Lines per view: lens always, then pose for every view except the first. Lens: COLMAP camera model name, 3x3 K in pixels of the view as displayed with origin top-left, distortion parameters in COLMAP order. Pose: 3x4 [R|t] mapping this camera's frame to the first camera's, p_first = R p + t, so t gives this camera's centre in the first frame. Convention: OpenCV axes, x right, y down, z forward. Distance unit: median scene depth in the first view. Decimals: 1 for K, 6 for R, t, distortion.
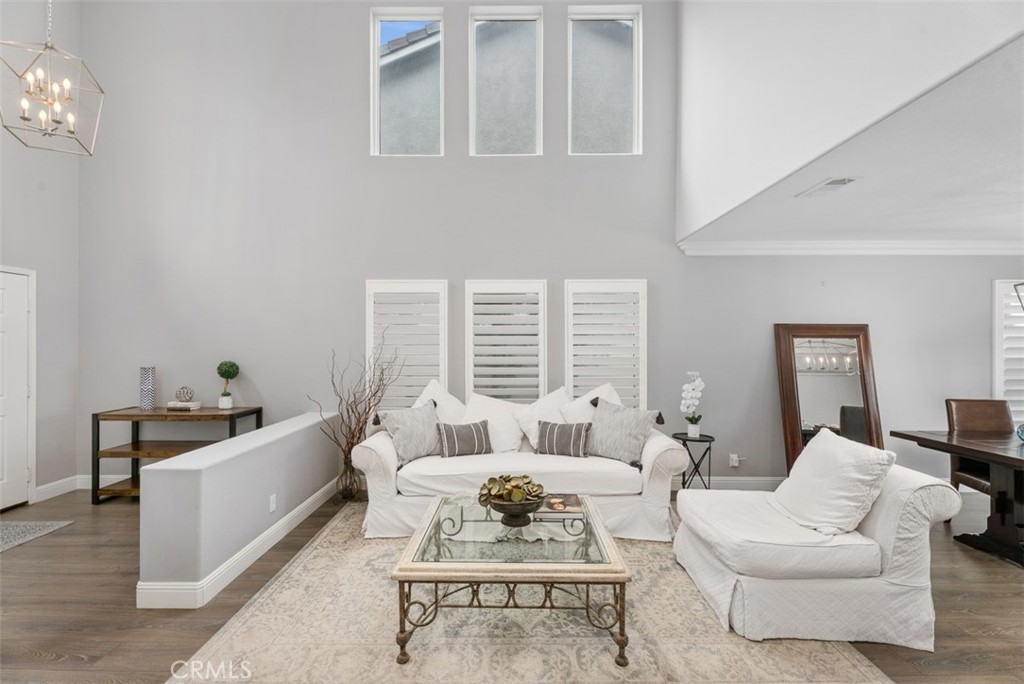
lens RADIAL K [[461.9, 0, 507.0], [0, 461.9, 349.2], [0, 0, 1]] dist [-0.000216, -0.000750]
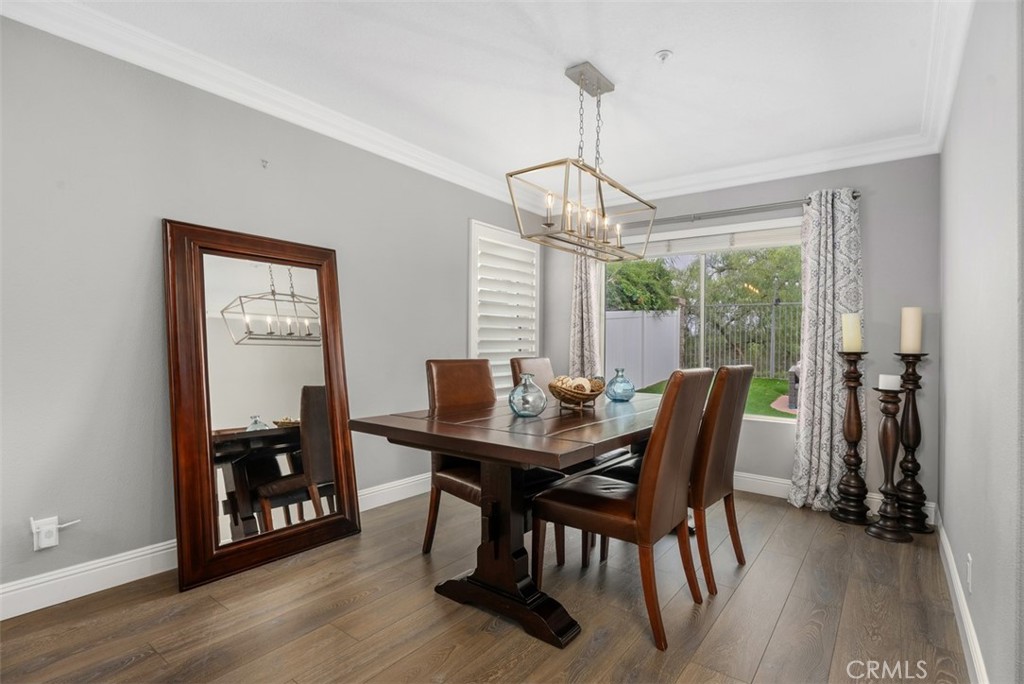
lens RADIAL K [[505.6, 0, 506.3], [0, 505.6, 339.0], [0, 0, 1]] dist [-0.001359, -0.000244]
pose [[0.603445, 0.014114, 0.797280, 0.443394], [-0.007980, 0.999900, -0.011660, 0.083808], [-0.797365, 0.000674, 0.603498, 0.473559]]
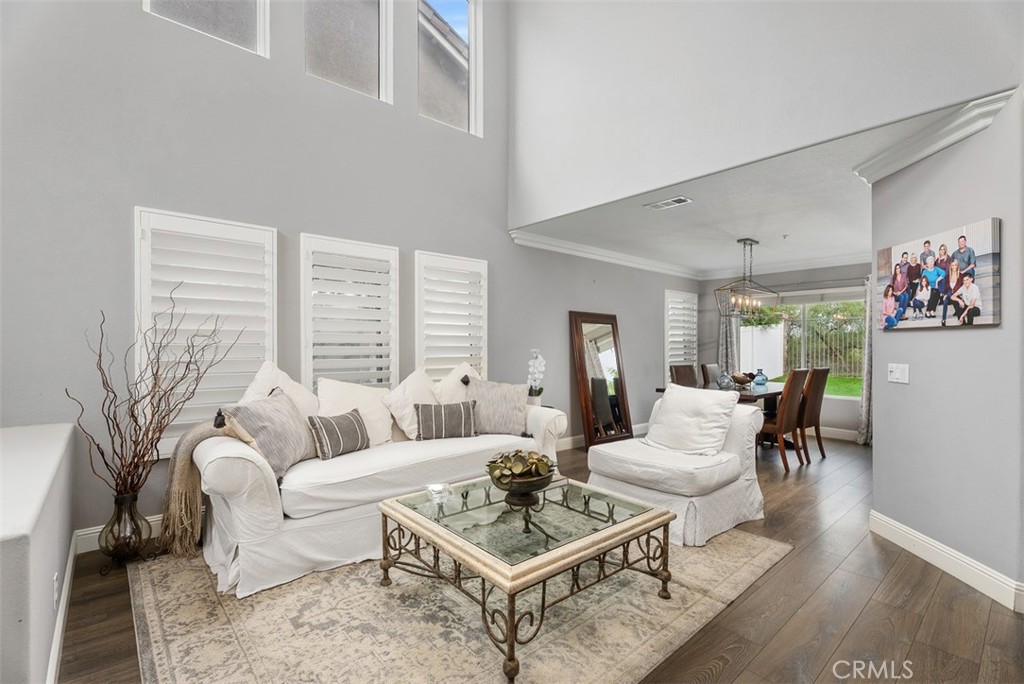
lens RADIAL K [[461.9, 0, 507.7], [0, 461.9, 348.1], [0, 0, 1]] dist [-0.000216, -0.000750]
pose [[0.749256, -0.000375, 0.662280, -0.402623], [0.001724, 0.999998, -0.001384, 0.051963], [-0.662278, 0.002179, 0.749255, 0.232439]]
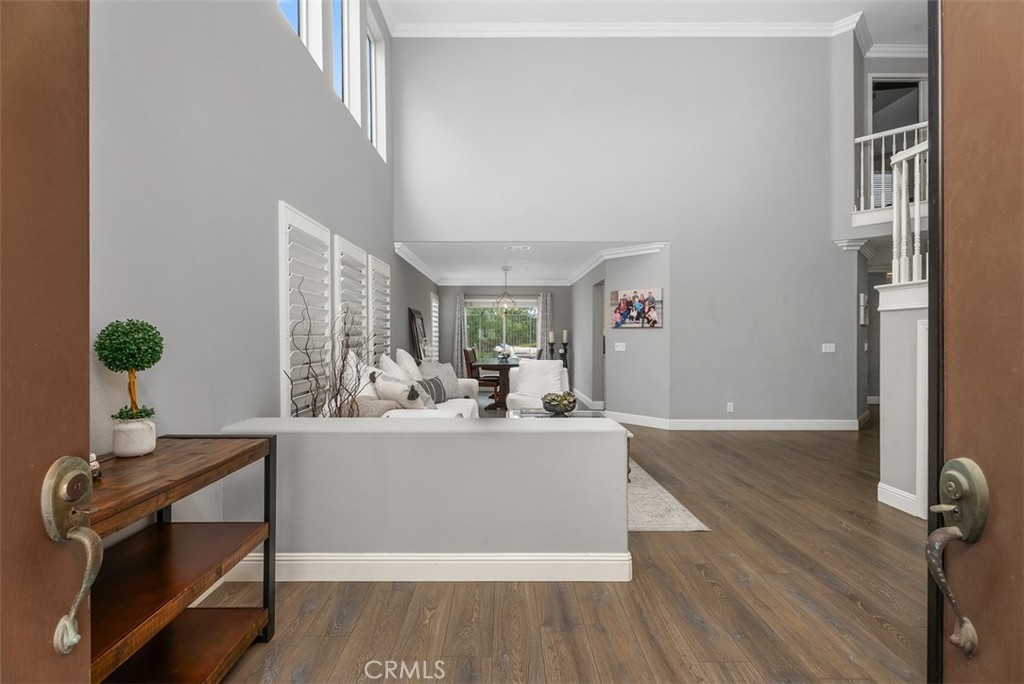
lens RADIAL K [[461.9, 0, 512.7], [0, 461.9, 338.4], [0, 0, 1]] dist [-0.000216, -0.000750]
pose [[-0.032088, -0.007216, 0.999459, -1.115392], [0.009591, 0.999926, 0.007527, 0.044469], [-0.999439, 0.009828, -0.032016, 0.822662]]
